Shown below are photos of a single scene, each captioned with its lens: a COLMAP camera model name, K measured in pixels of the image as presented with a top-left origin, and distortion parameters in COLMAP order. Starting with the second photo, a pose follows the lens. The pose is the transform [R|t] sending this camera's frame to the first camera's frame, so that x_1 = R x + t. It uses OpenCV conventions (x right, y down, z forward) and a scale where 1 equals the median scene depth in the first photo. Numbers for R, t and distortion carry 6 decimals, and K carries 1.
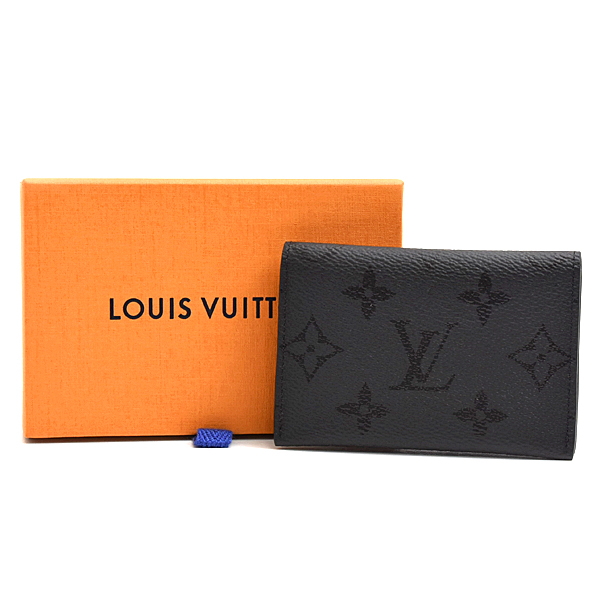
lens RADIAL K [[2601.8, 0, 300.0], [0, 2601.8, 299.7], [0, 0, 1]] dist [0.053739, 0.000000]
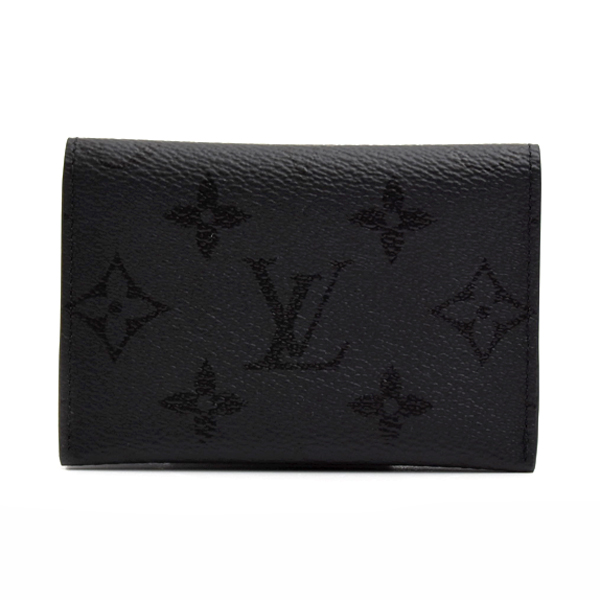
lens RADIAL K [[2601.8, 0, 300.7], [0, 2601.8, 300.5], [0, 0, 1]] dist [0.053739, 0.000000]
pose [[0.986490, -0.024359, 0.161999, -0.053597], [0.024783, 0.999693, -0.000599, 0.018723], [-0.161935, 0.004606, 0.986791, 0.380433]]
